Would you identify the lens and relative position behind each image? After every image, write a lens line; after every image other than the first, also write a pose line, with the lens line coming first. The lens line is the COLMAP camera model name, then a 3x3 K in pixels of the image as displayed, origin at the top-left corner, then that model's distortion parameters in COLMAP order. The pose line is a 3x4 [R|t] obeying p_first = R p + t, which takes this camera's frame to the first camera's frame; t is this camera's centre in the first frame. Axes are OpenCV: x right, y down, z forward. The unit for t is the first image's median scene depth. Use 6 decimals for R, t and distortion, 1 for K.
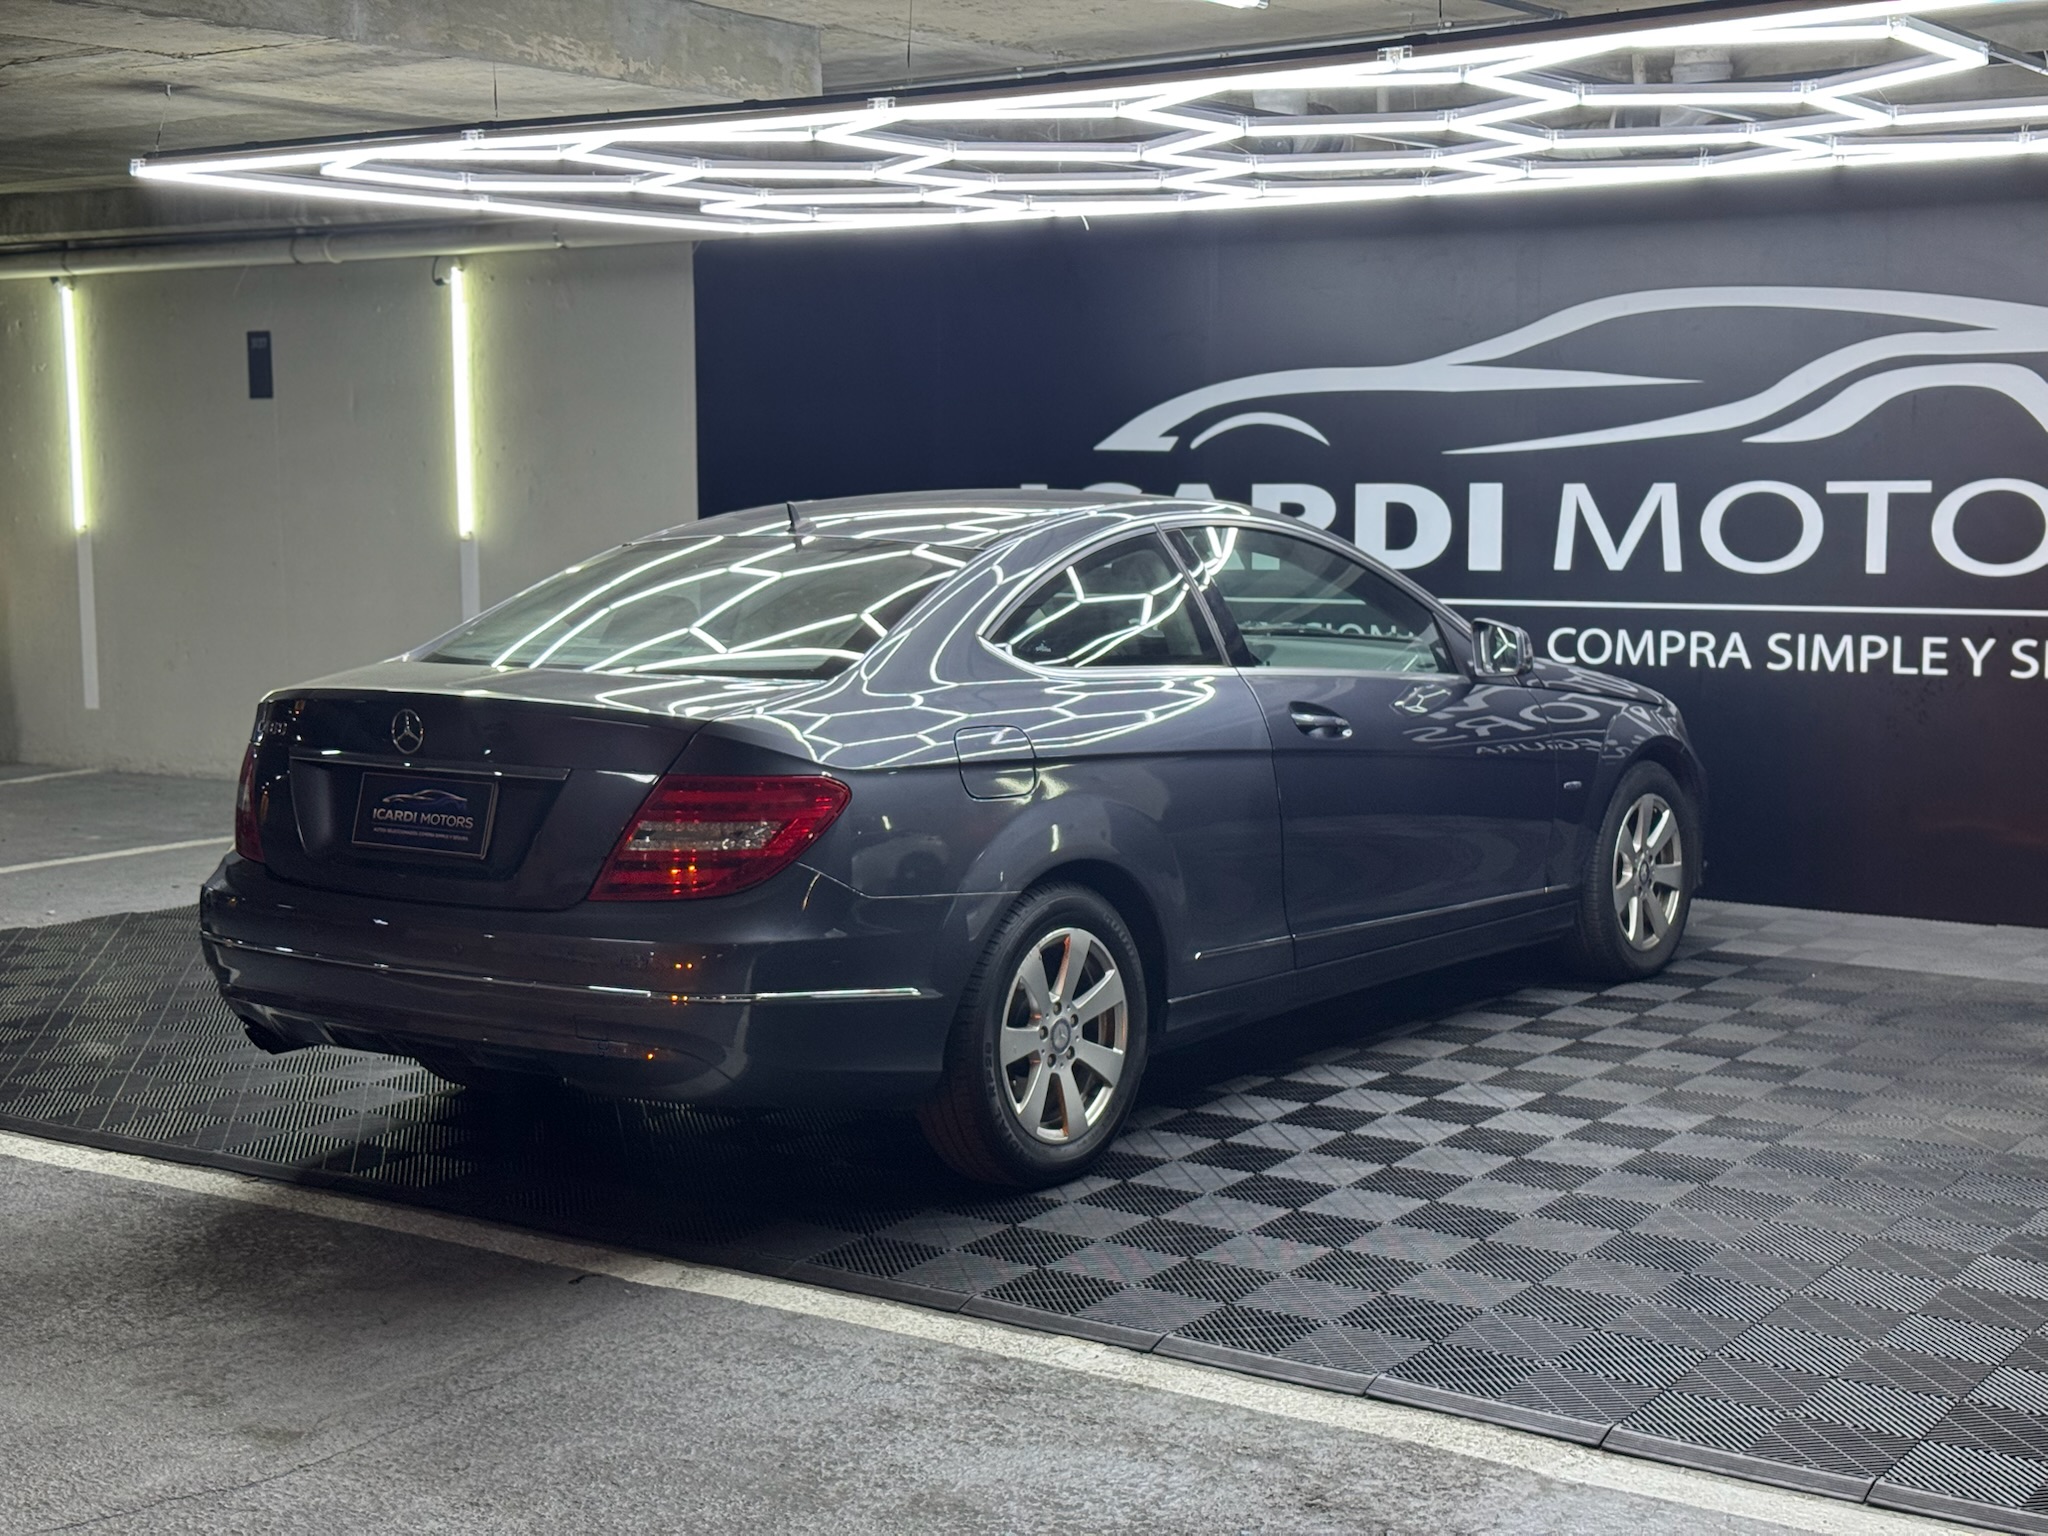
lens RADIAL K [[2861.4, 0, 1024.0], [0, 2861.4, 768.0], [0, 0, 1]] dist [-0.041389, -0.034700]
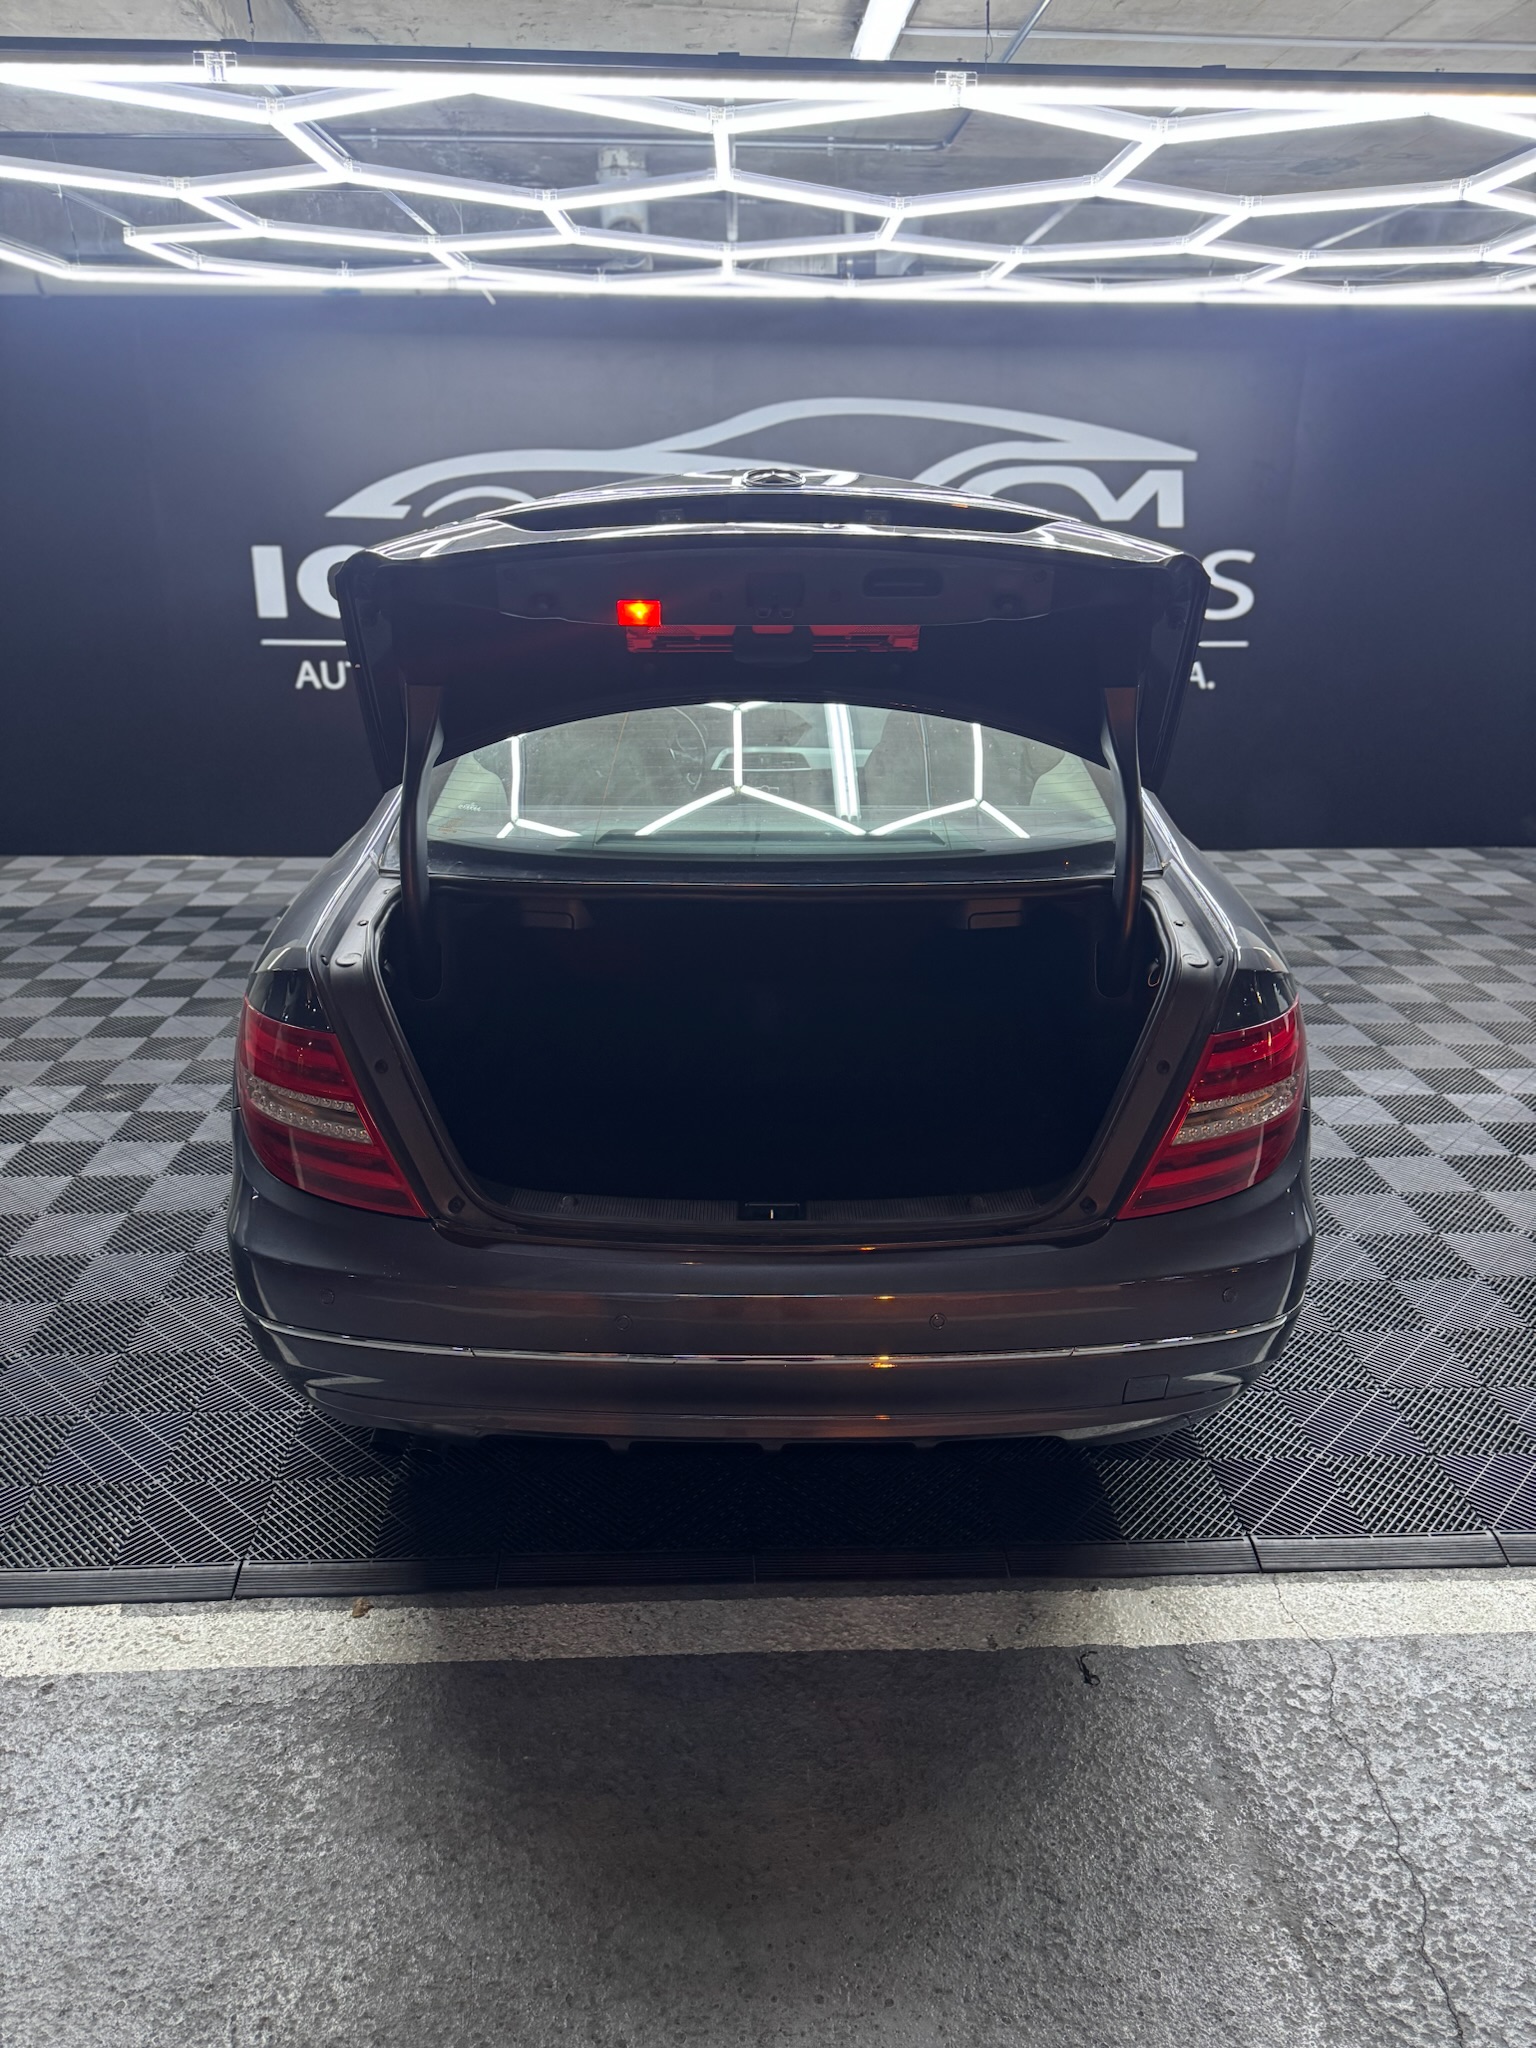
lens RADIAL K [[1437.1, 0, 752.4], [0, 1437.1, 1030.7], [0, 0, 1]] dist [0.022527, -0.041867]
pose [[0.801636, -0.192773, 0.565879, -0.254778], [0.047325, 0.964075, 0.261381, -0.063273], [-0.595936, -0.182752, 0.781960, 0.460077]]
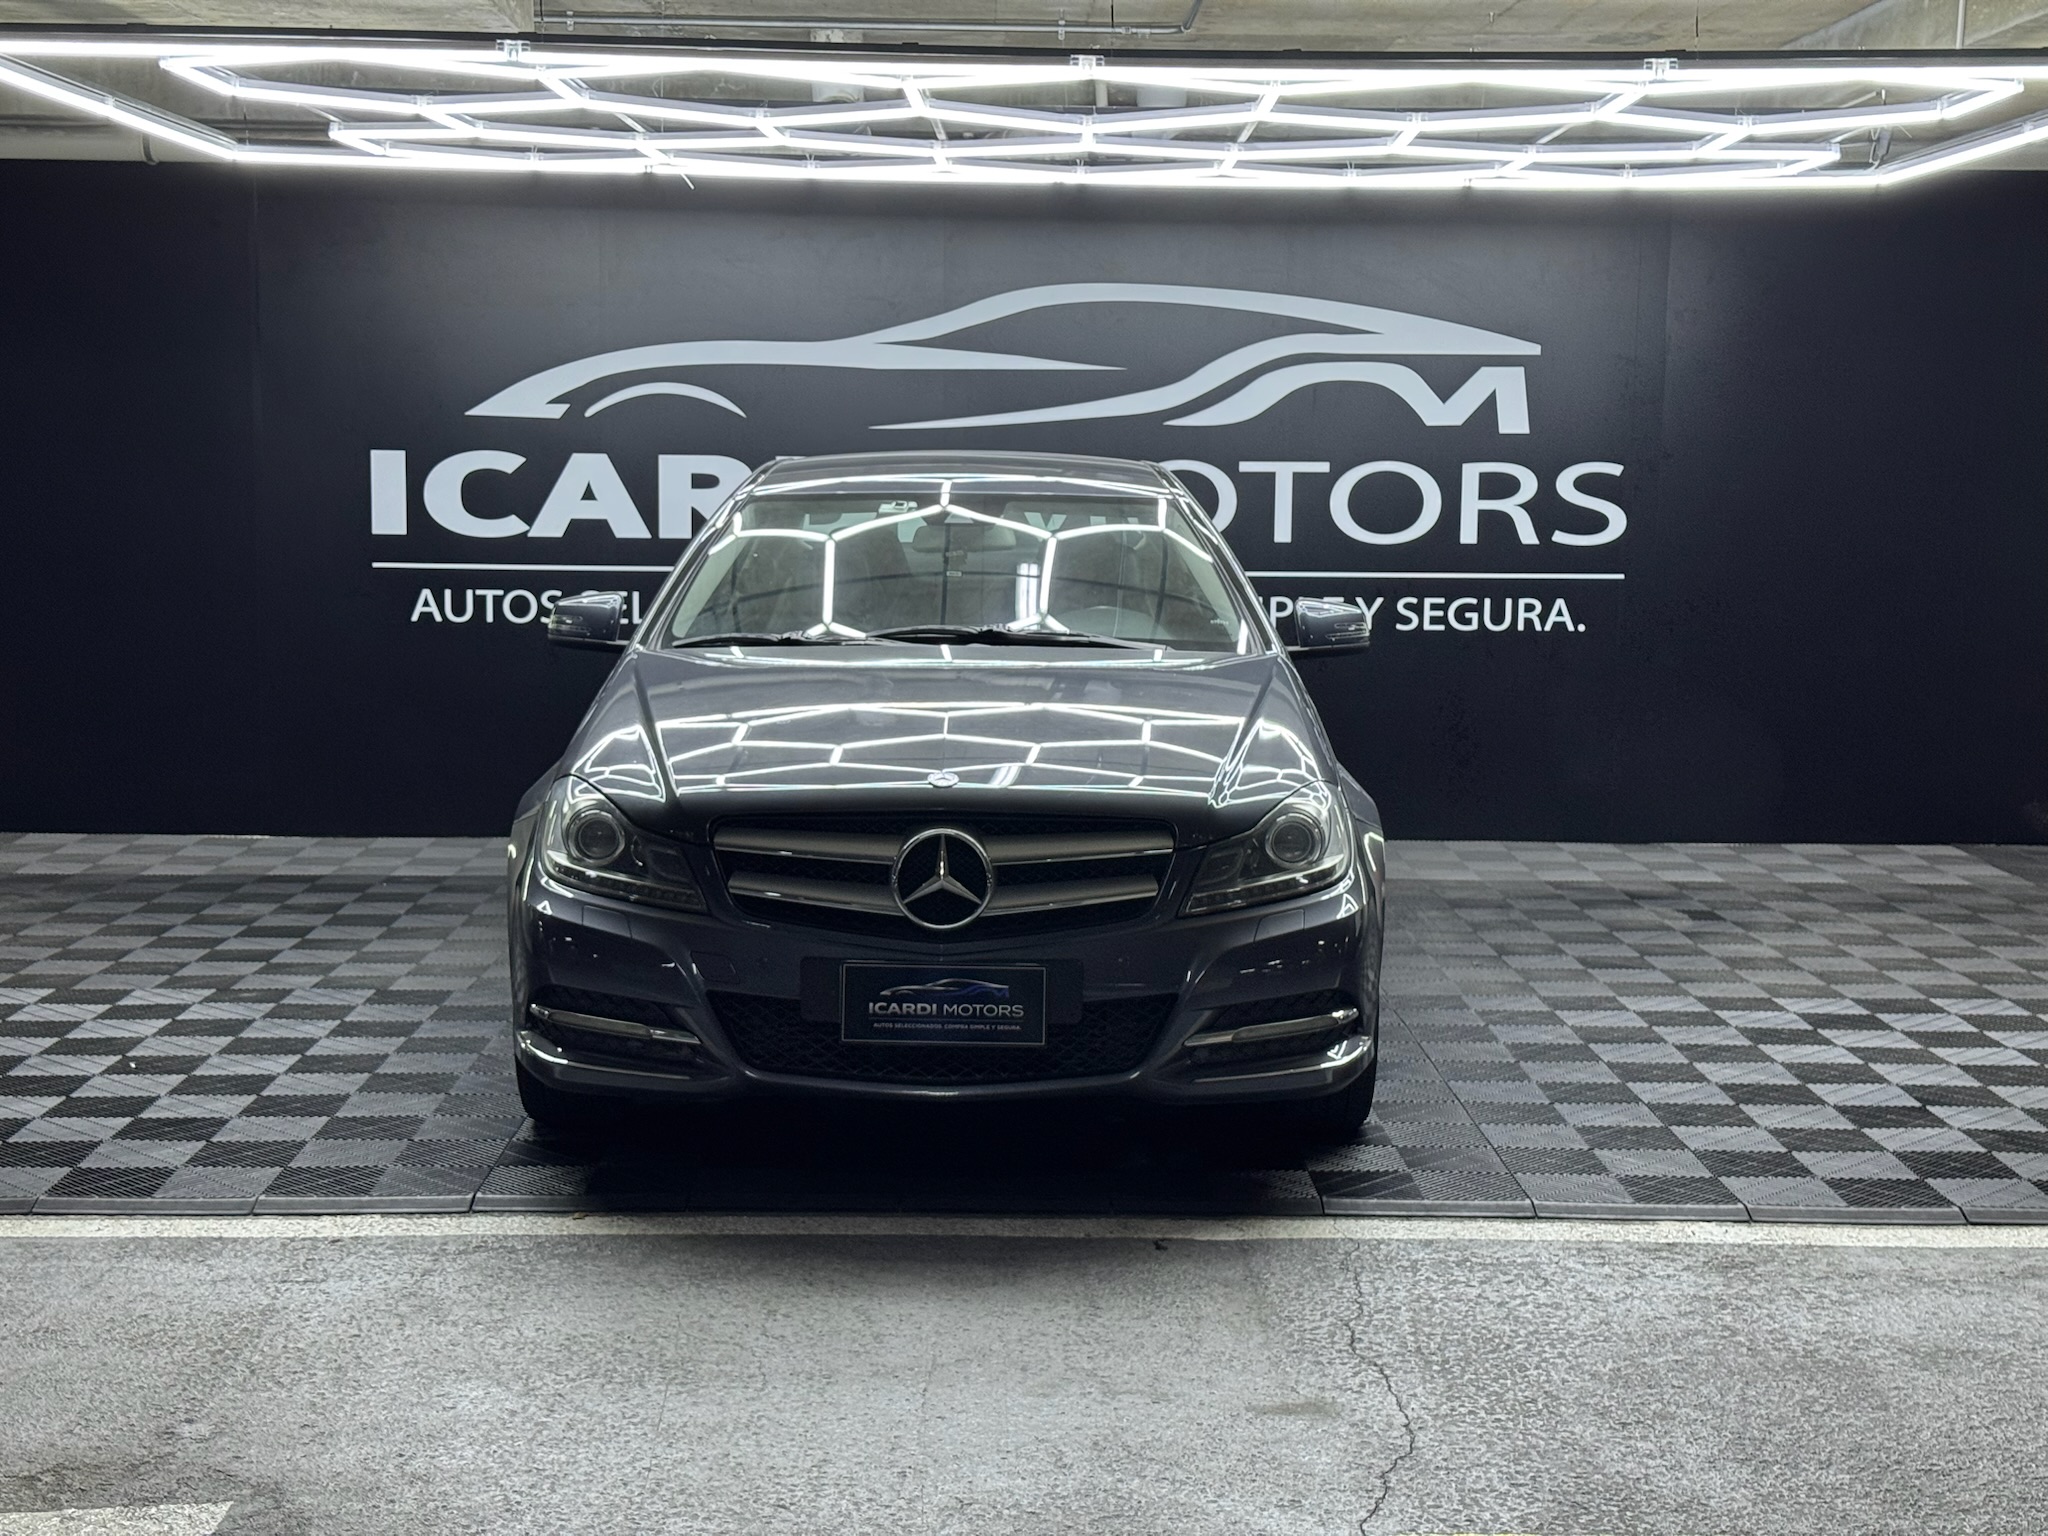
lens RADIAL K [[2853.8, 0, 1024.0], [0, 2853.8, 768.0], [0, 0, 1]] dist [0.157774, -0.425875]
pose [[0.815281, -0.047569, 0.577108, -0.460994], [0.040869, 0.998862, 0.024597, -0.010010], [-0.577621, 0.003533, 0.816297, 0.118438]]
